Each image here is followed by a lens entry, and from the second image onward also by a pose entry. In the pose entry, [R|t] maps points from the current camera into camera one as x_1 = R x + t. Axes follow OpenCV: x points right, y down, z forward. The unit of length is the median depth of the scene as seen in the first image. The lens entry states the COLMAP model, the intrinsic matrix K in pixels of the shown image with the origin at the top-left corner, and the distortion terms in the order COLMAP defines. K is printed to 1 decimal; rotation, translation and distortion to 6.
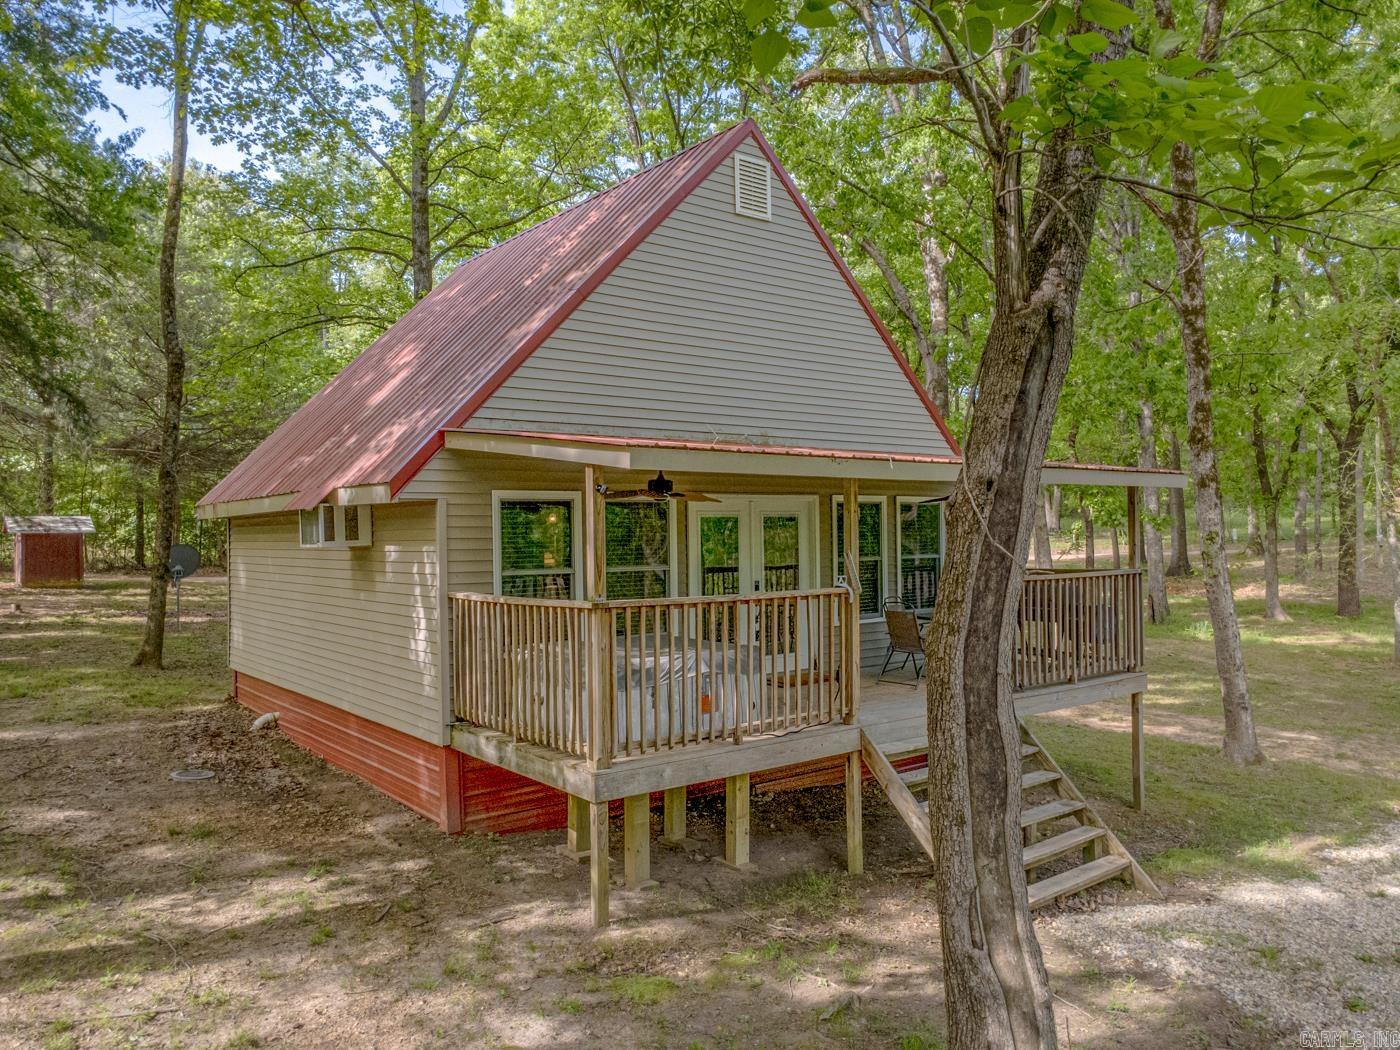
lens RADIAL K [[990.1, 0, 707.2], [0, 990.1, 522.9], [0, 0, 1]] dist [0.001432, 0.001001]
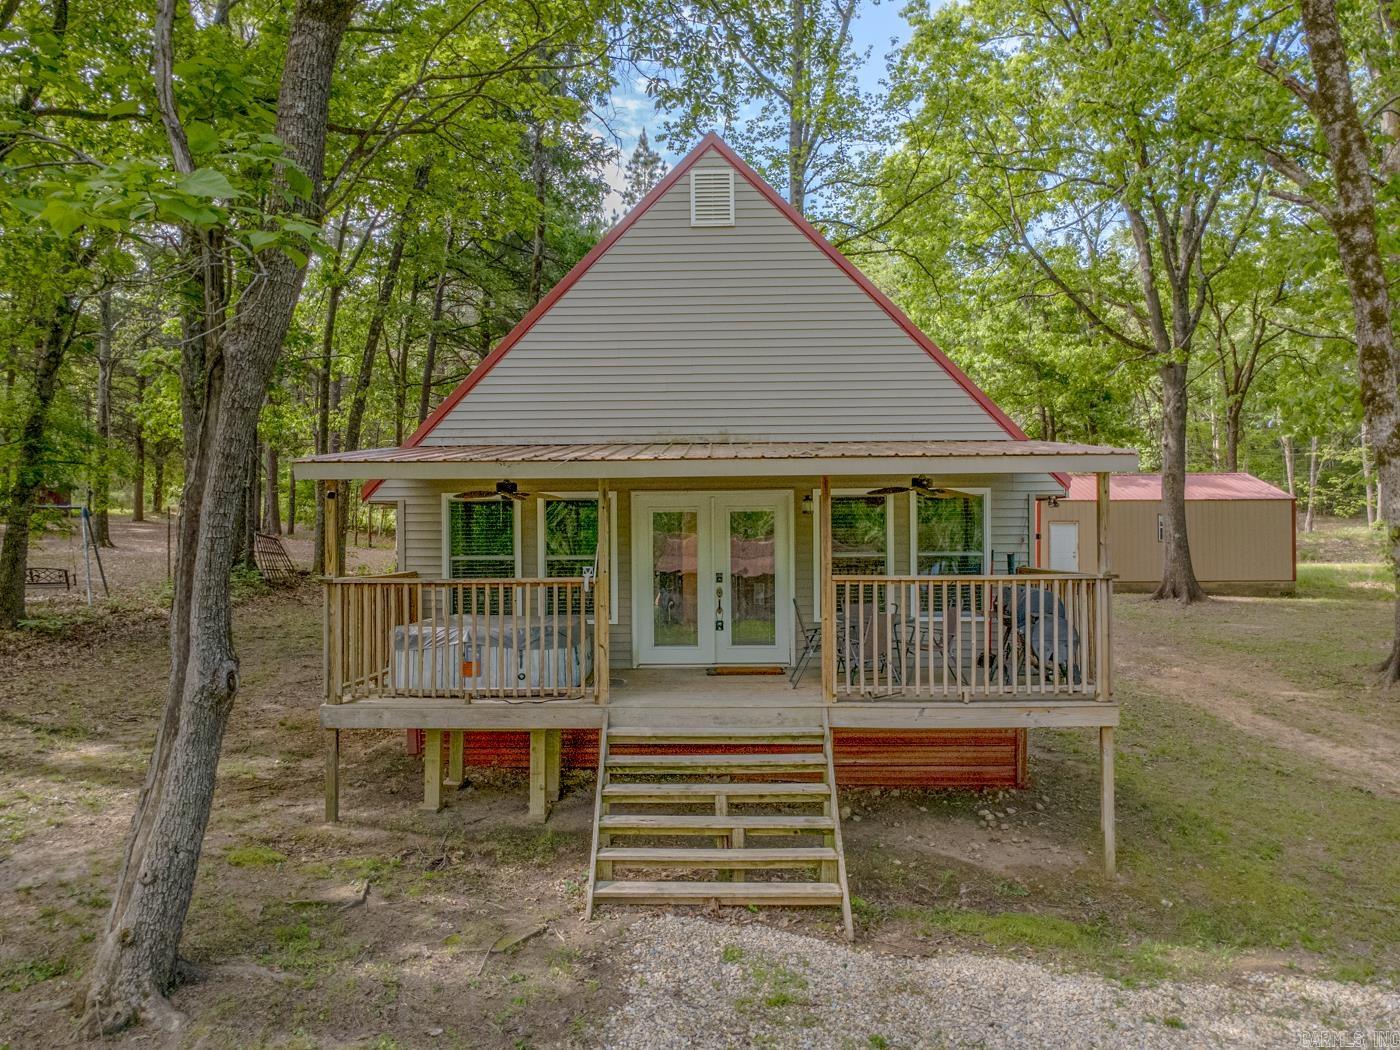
lens RADIAL K [[990.1, 0, 698.9], [0, 990.1, 524.1], [0, 0, 1]] dist [0.001432, 0.001001]
pose [[0.779665, 0.001591, -0.626194, 0.701351], [0.003512, 0.999970, 0.006913, -0.000319], [0.626186, -0.007589, 0.779636, 0.173287]]
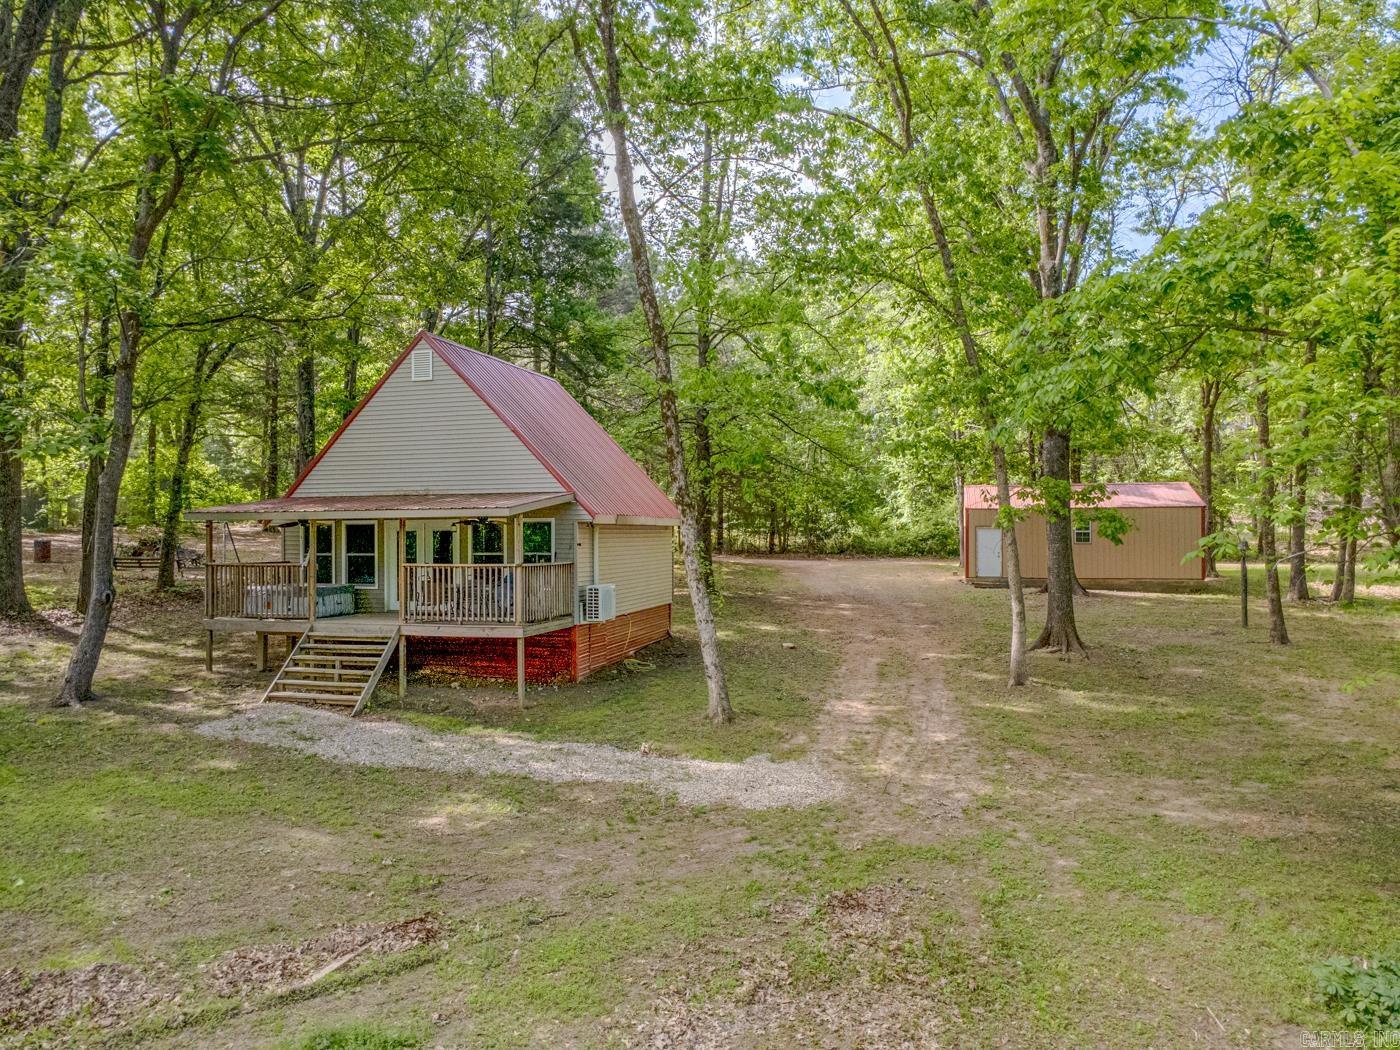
lens RADIAL K [[990.1, 0, 701.1], [0, 990.1, 525.6], [0, 0, 1]] dist [0.001432, 0.001001]
pose [[0.590390, 0.003124, -0.807112, 2.013464], [0.007686, 0.999925, 0.009492, -0.031695], [0.807081, -0.011808, 0.590322, 0.277036]]
